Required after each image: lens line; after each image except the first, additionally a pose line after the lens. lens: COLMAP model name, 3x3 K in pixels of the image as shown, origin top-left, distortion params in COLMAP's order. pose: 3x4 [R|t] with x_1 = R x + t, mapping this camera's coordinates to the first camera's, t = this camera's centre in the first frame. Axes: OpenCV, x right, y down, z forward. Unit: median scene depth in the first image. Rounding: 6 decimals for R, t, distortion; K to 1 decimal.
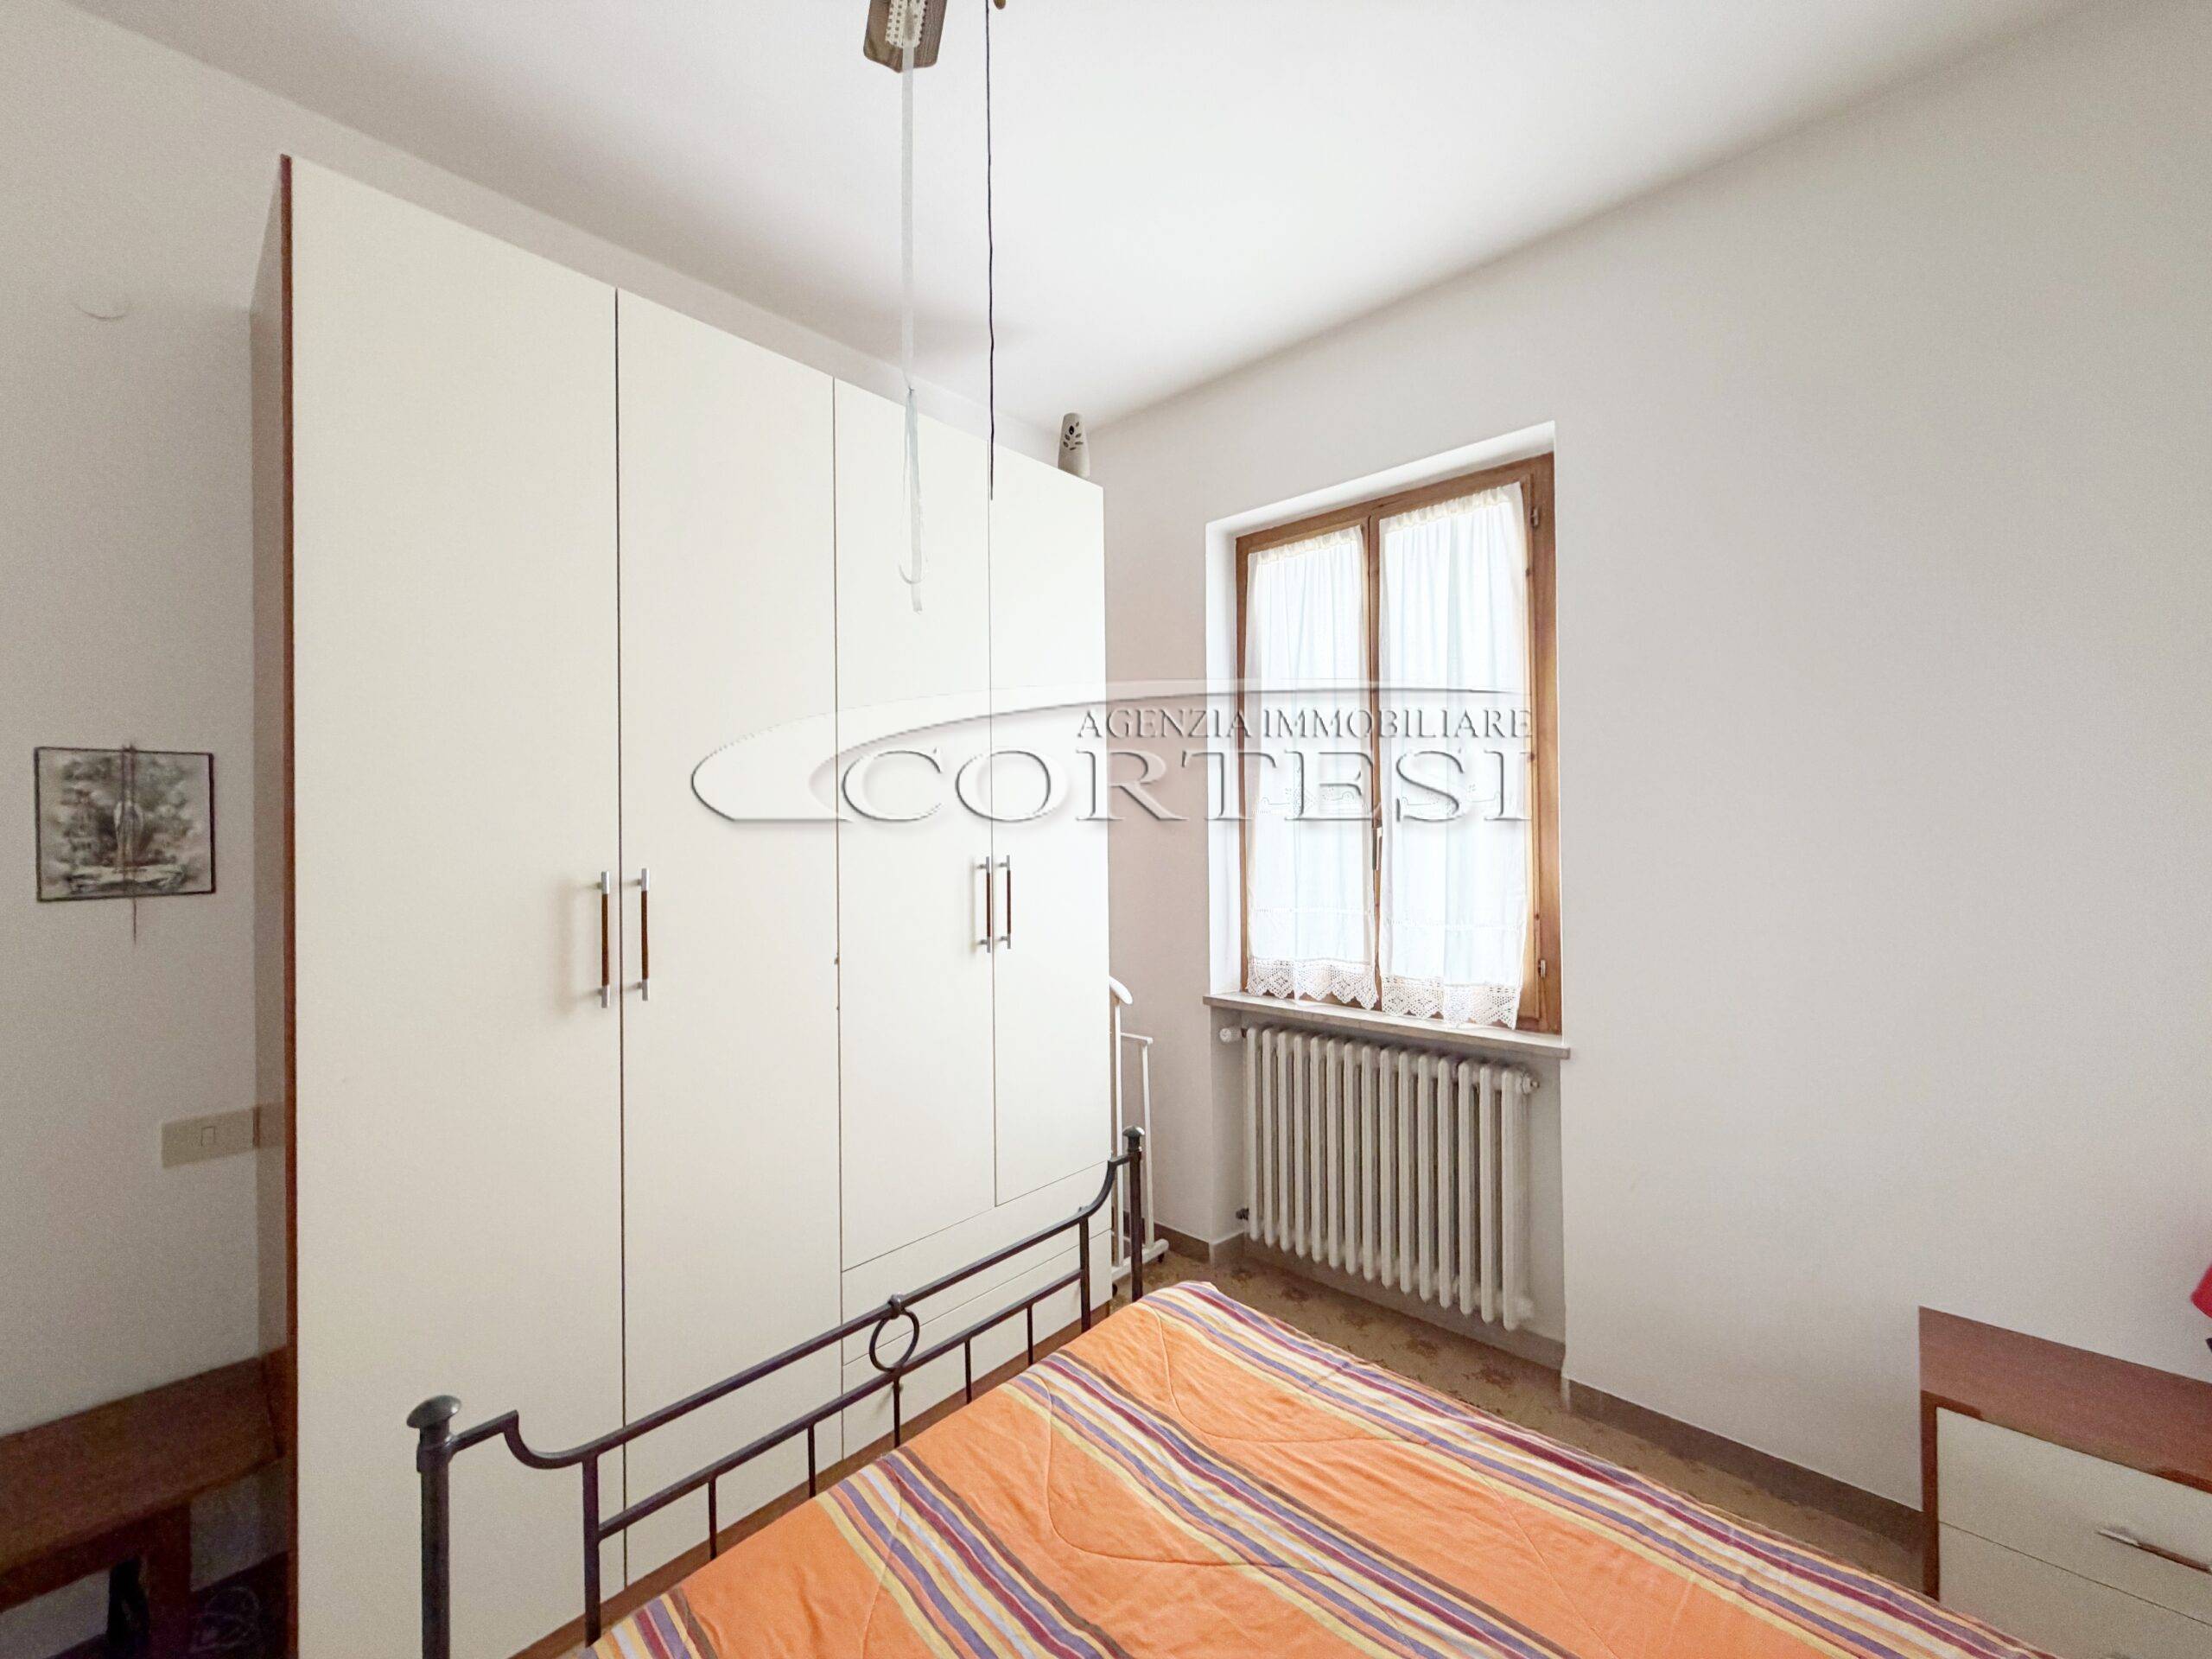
lens RADIAL K [[879.8, 0, 1099.4], [0, 879.8, 827.8], [0, 0, 1]] dist [-0.000703, 0.000143]
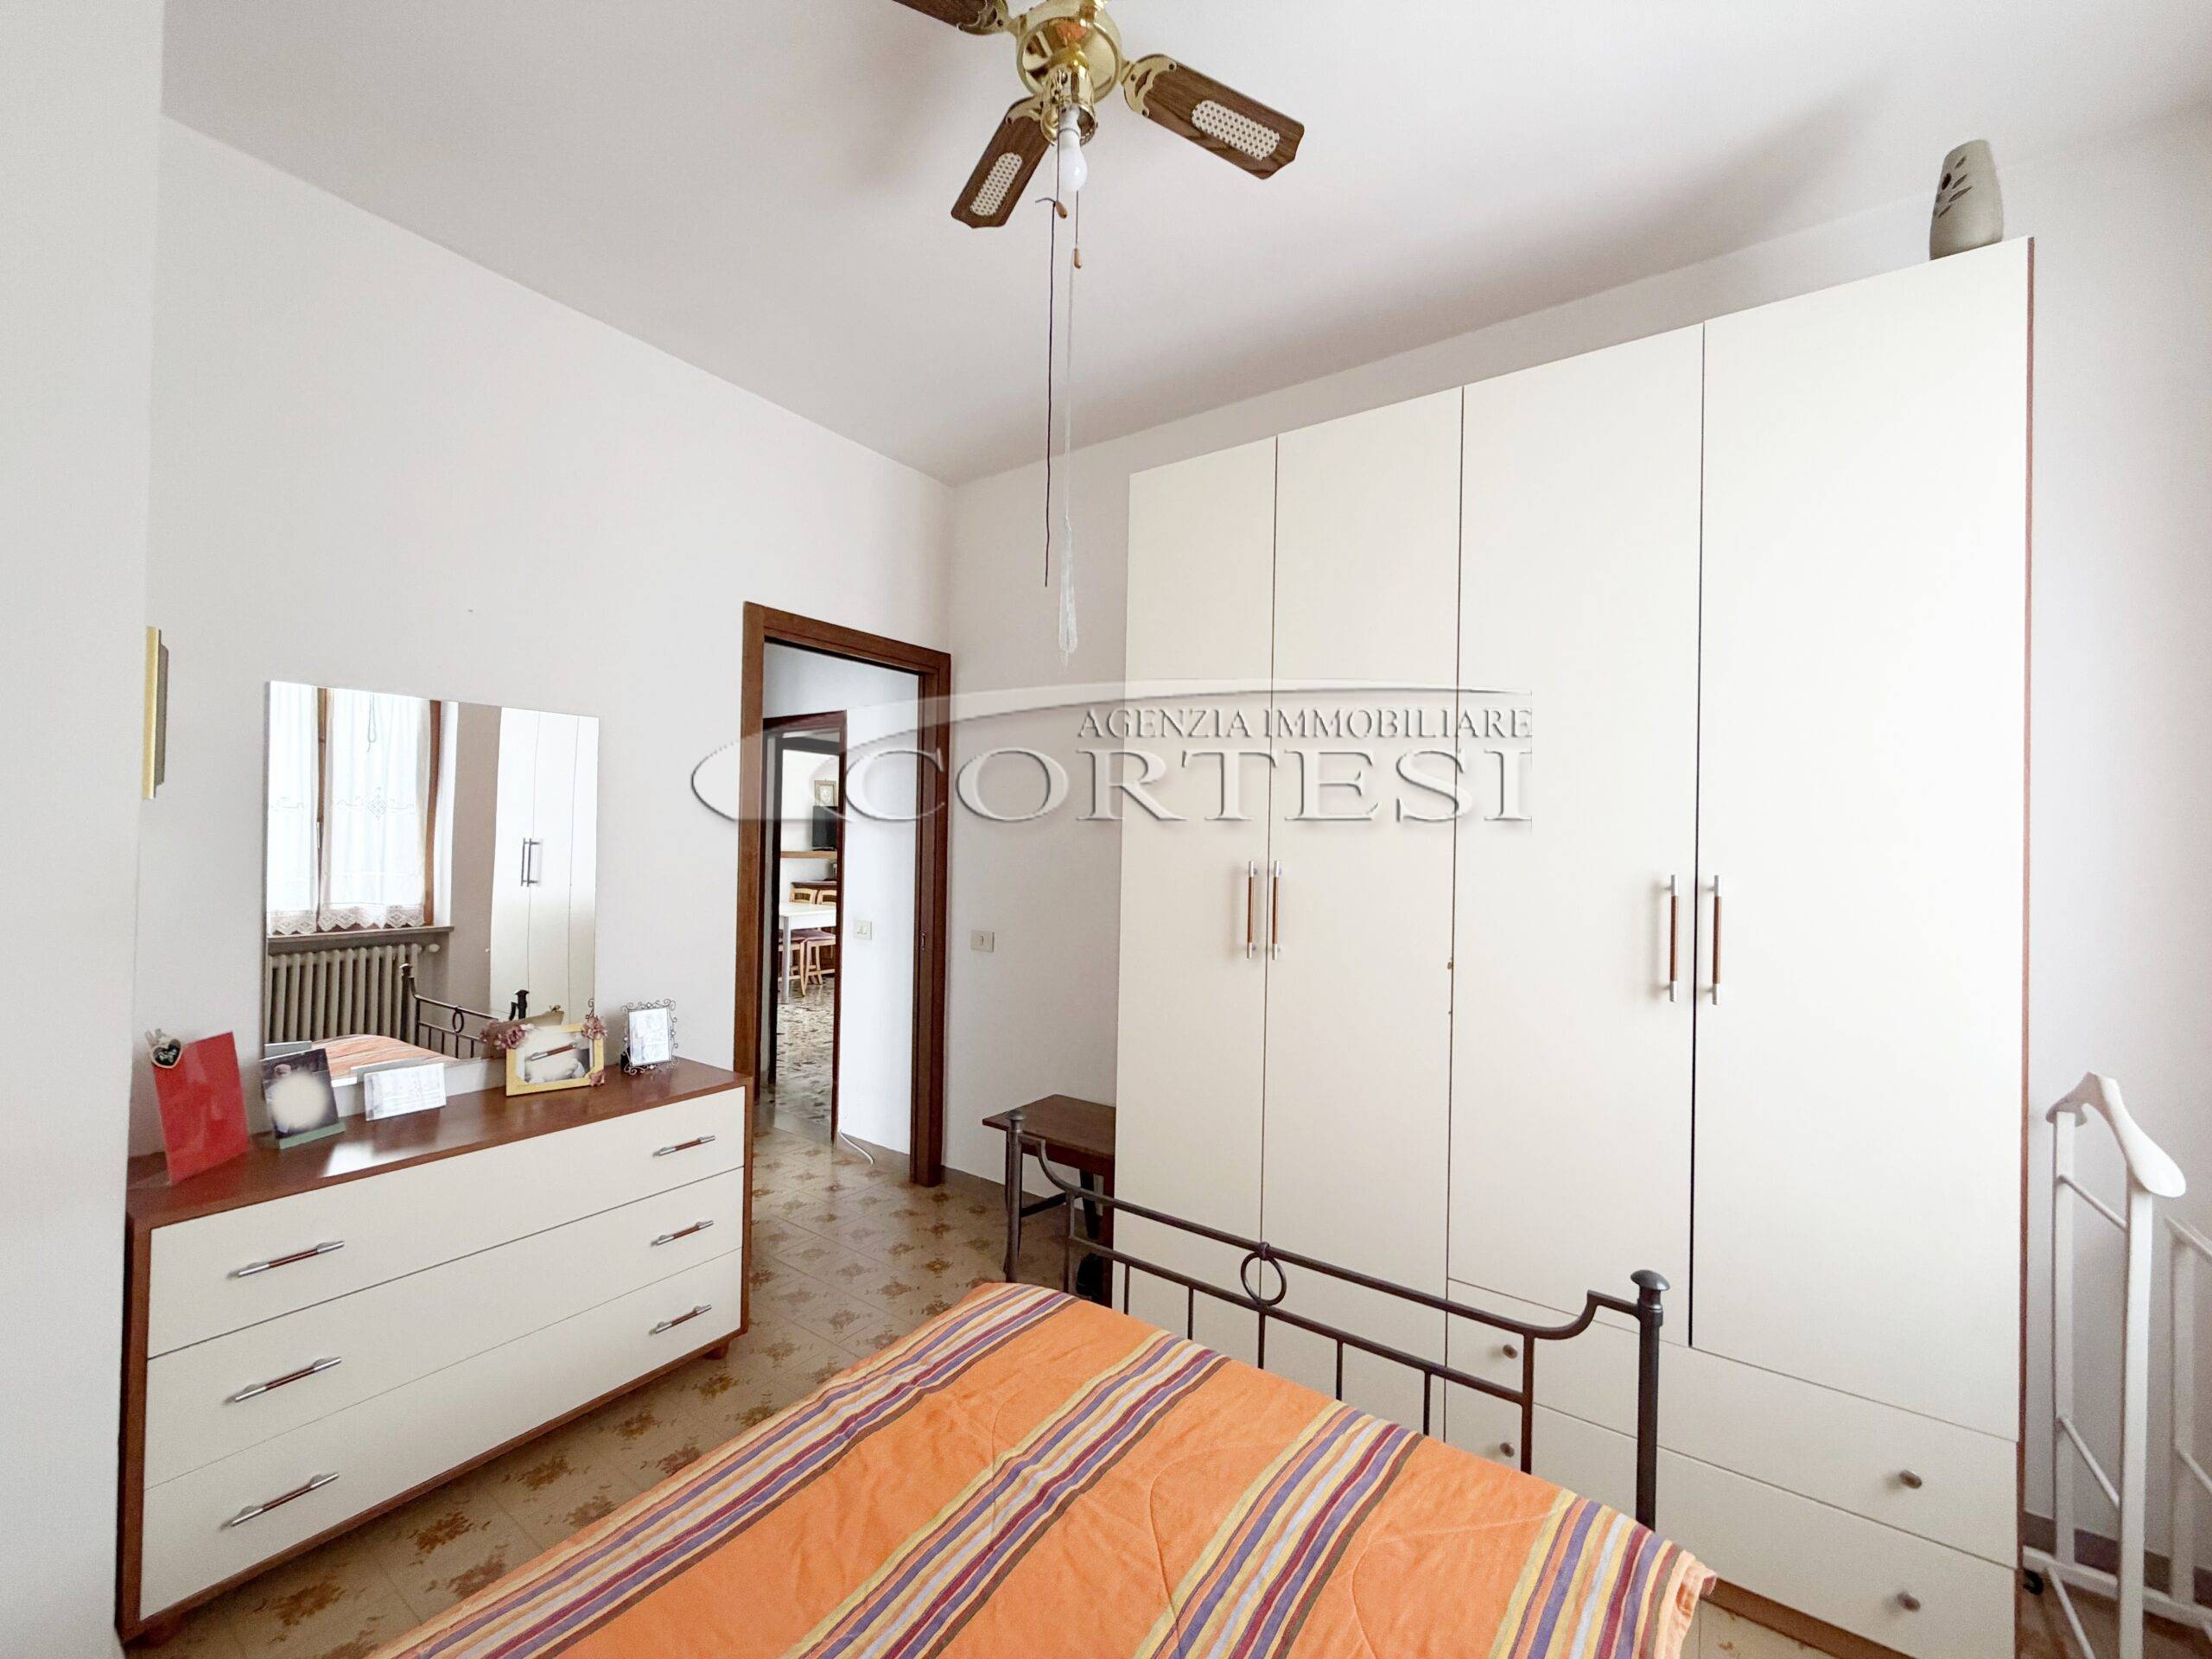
lens RADIAL K [[879.8, 0, 1099.4], [0, 879.8, 827.8], [0, 0, 1]] dist [-0.000703, 0.000143]
pose [[0.134597, 0.003210, -0.990895, 0.540197], [-0.018120, 0.999836, 0.000778, -0.000047], [0.990735, 0.017851, 0.134633, 0.388574]]
